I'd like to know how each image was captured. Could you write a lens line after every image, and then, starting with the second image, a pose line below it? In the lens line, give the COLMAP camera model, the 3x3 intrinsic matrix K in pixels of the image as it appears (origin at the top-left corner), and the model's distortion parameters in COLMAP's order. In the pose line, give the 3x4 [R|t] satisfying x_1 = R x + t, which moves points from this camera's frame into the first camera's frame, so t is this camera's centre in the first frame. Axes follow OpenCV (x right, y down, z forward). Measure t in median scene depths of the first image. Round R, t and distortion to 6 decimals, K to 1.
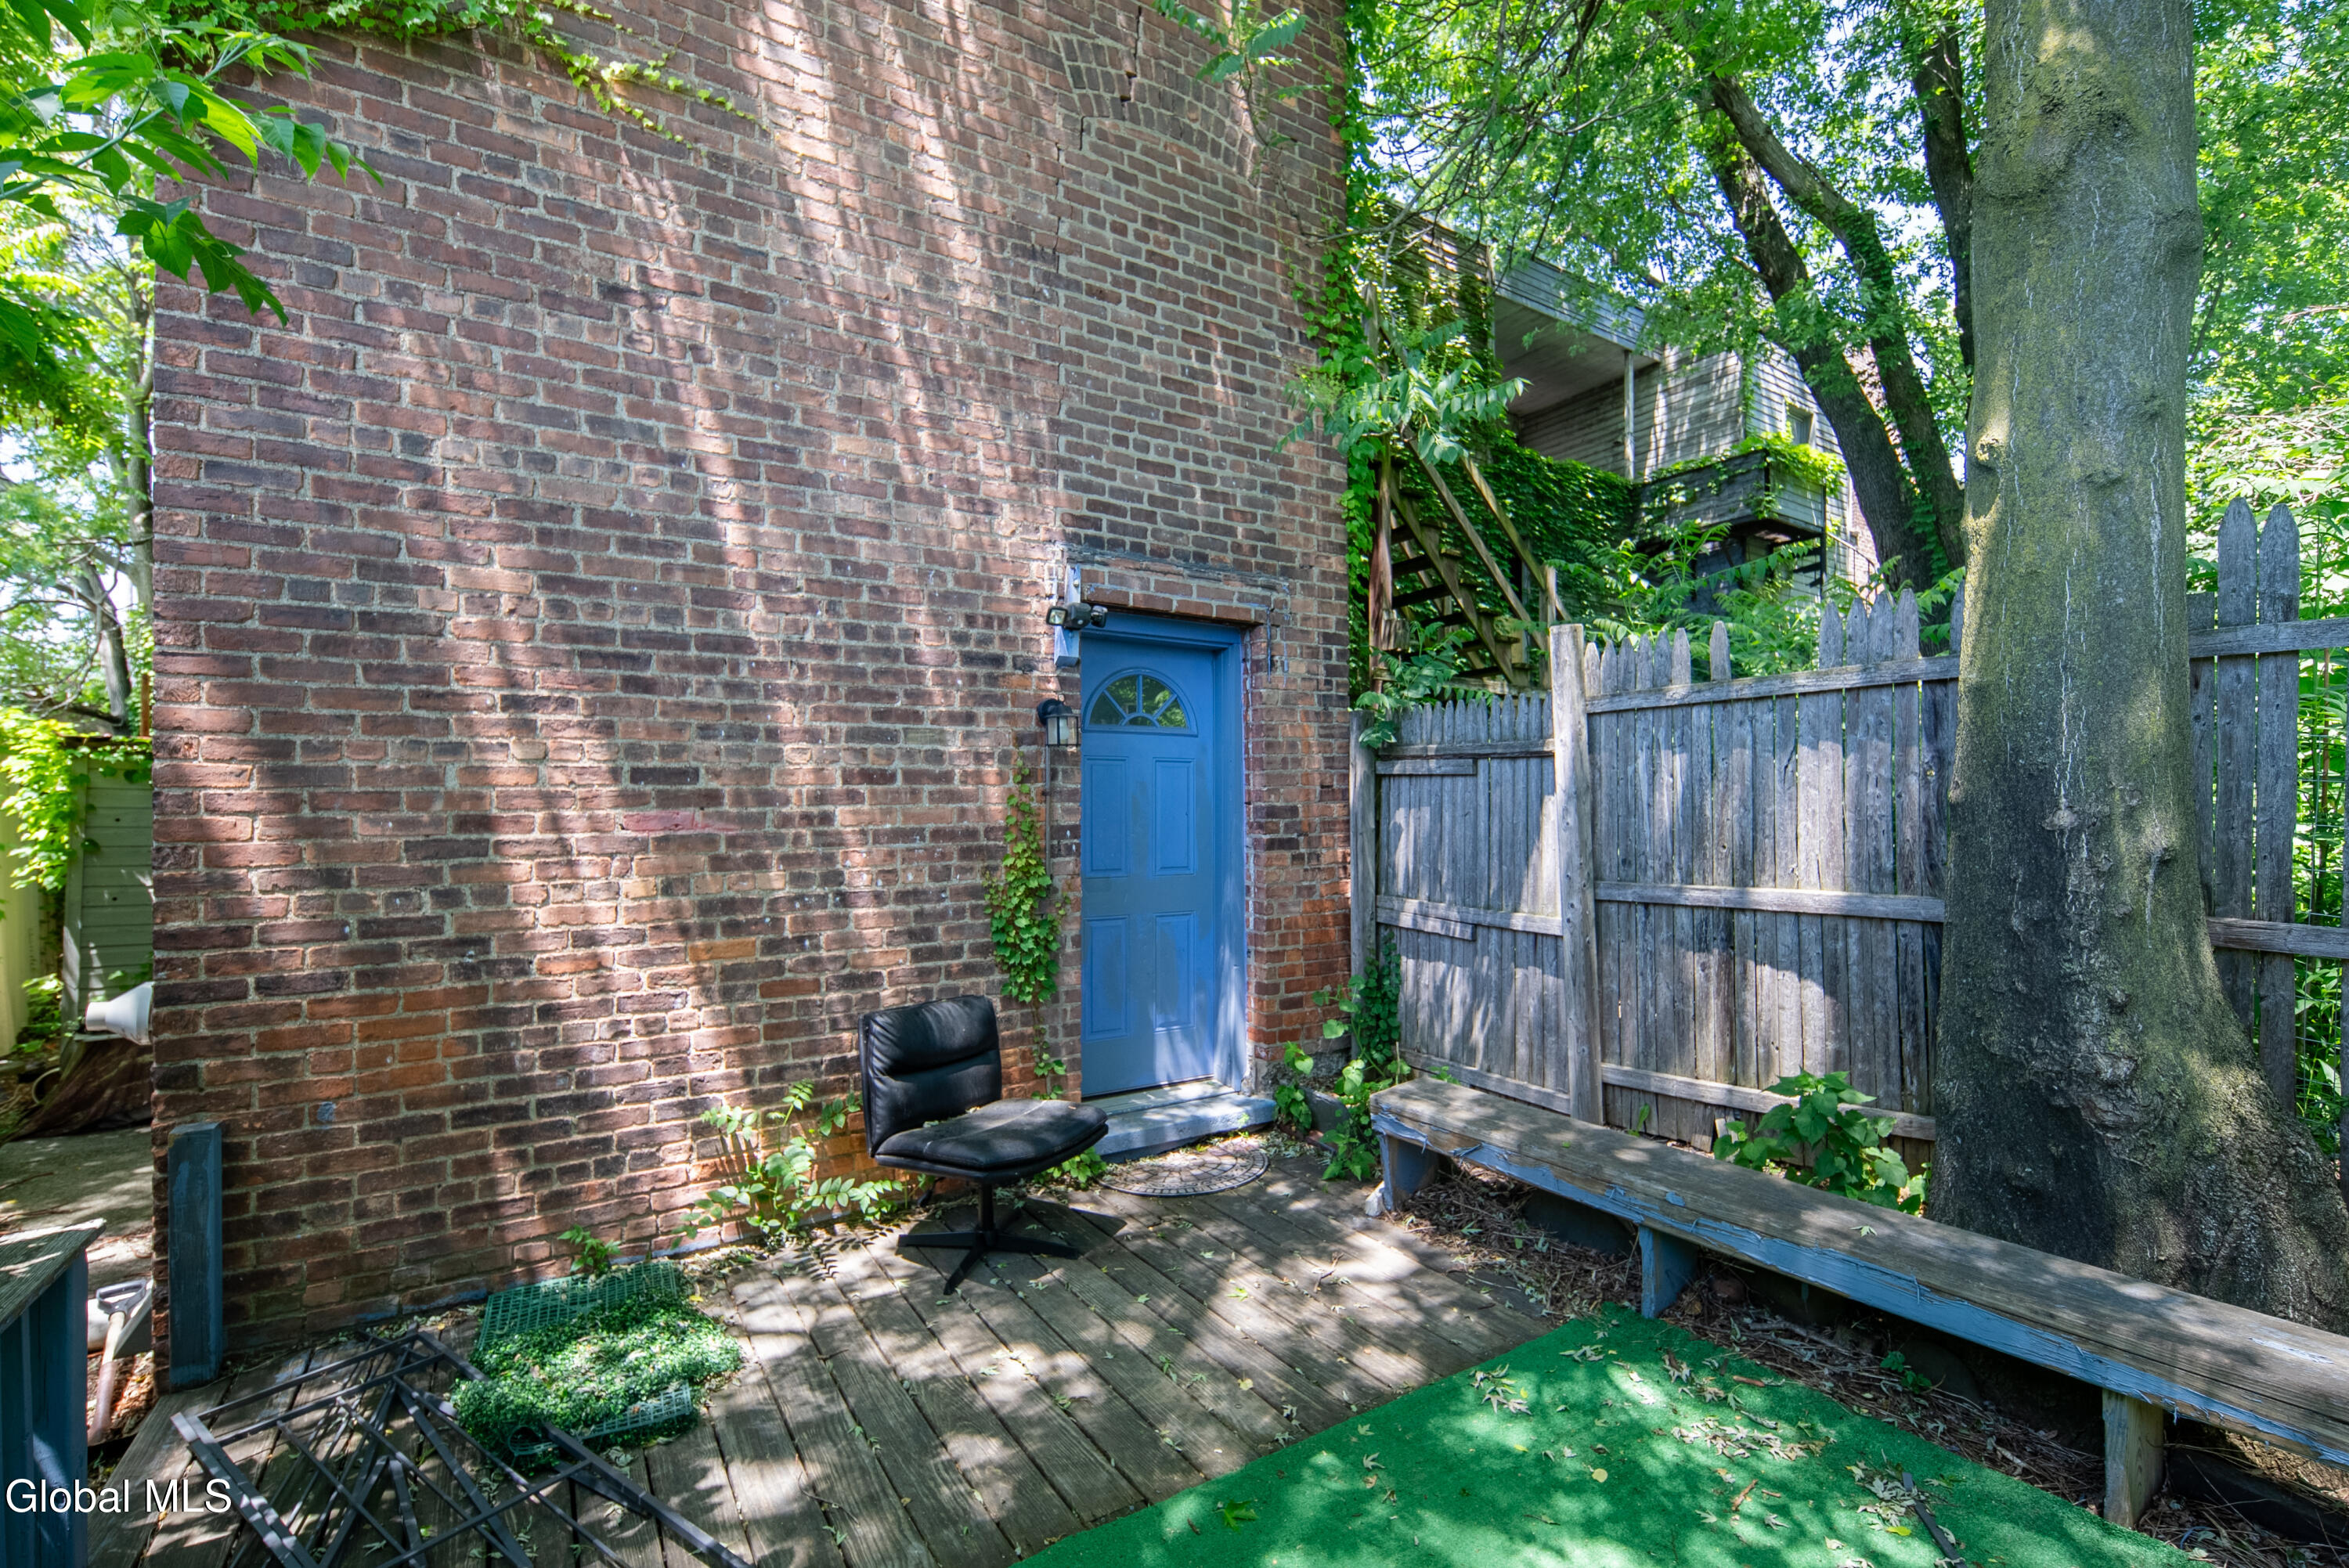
lens RADIAL K [[1035.9, 0, 1166.2], [0, 1035.9, 791.9], [0, 0, 1]] dist [0.002525, -0.000412]
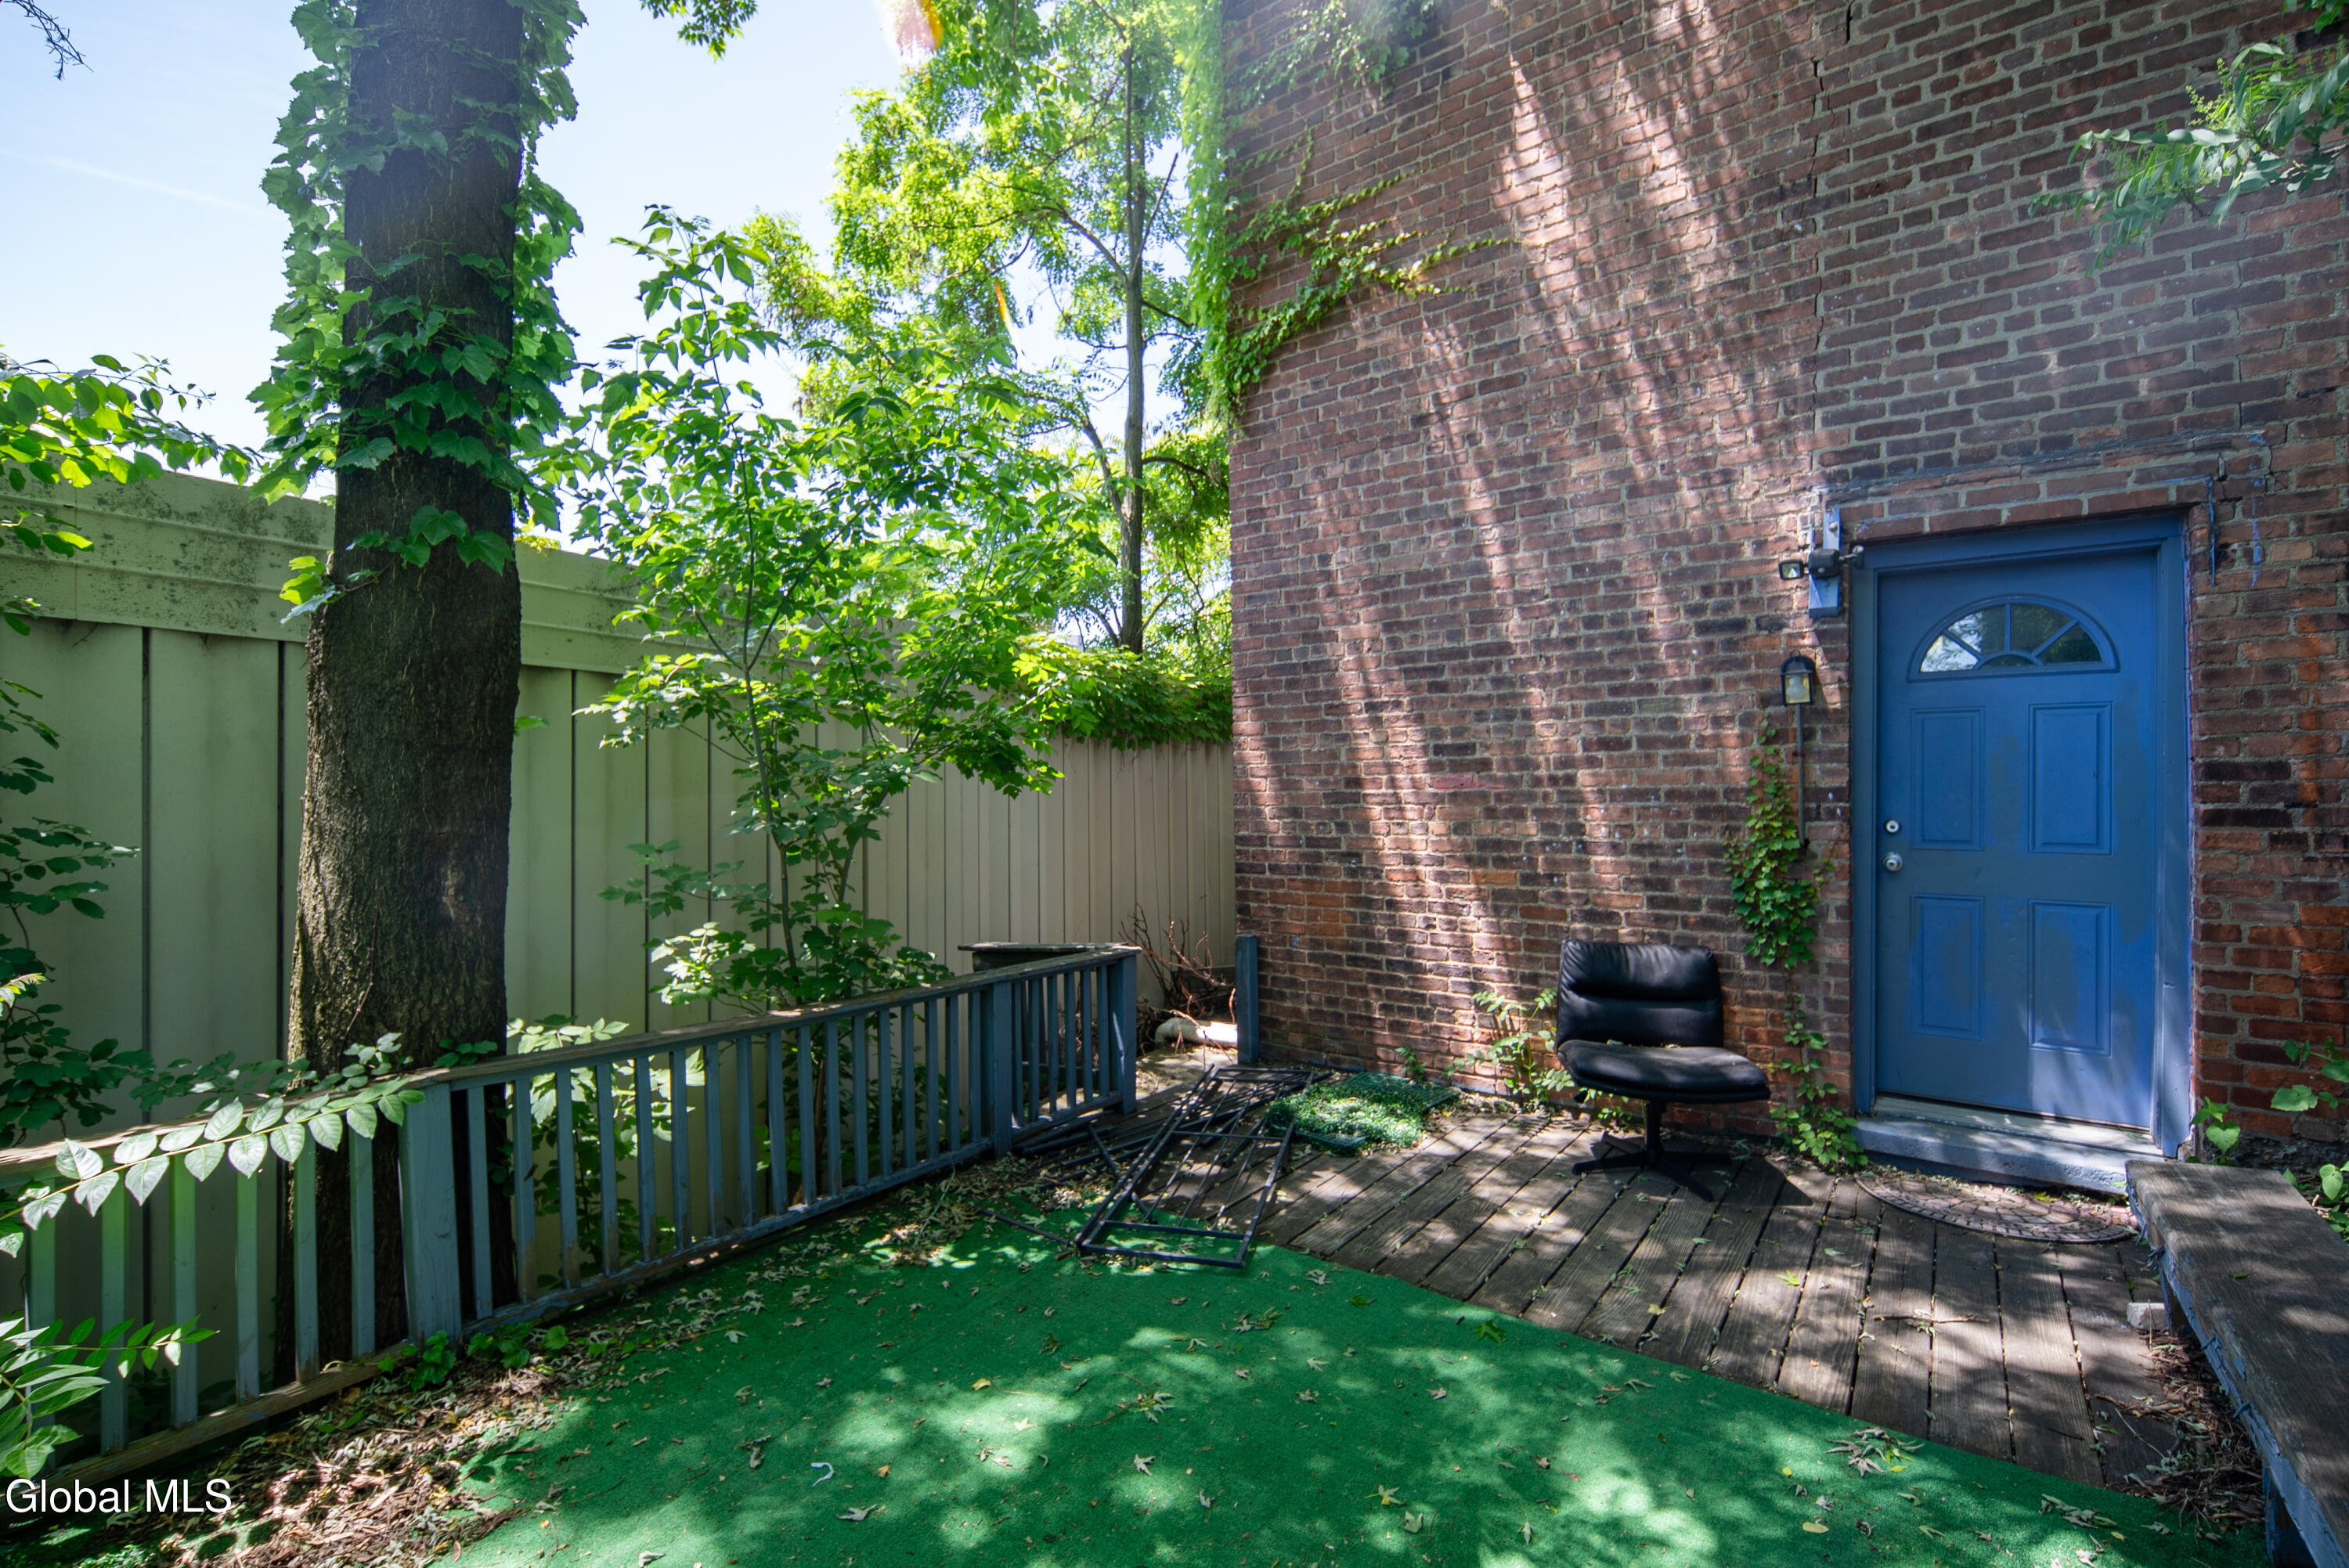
lens RADIAL K [[1035.9, 0, 1166.2], [0, 1035.9, 791.9], [0, 0, 1]] dist [0.002525, -0.000412]
pose [[0.355010, 0.009003, -0.934819, 0.661920], [0.020211, 0.999646, 0.017303, 0.009212], [0.934644, -0.025036, 0.354703, 0.123947]]
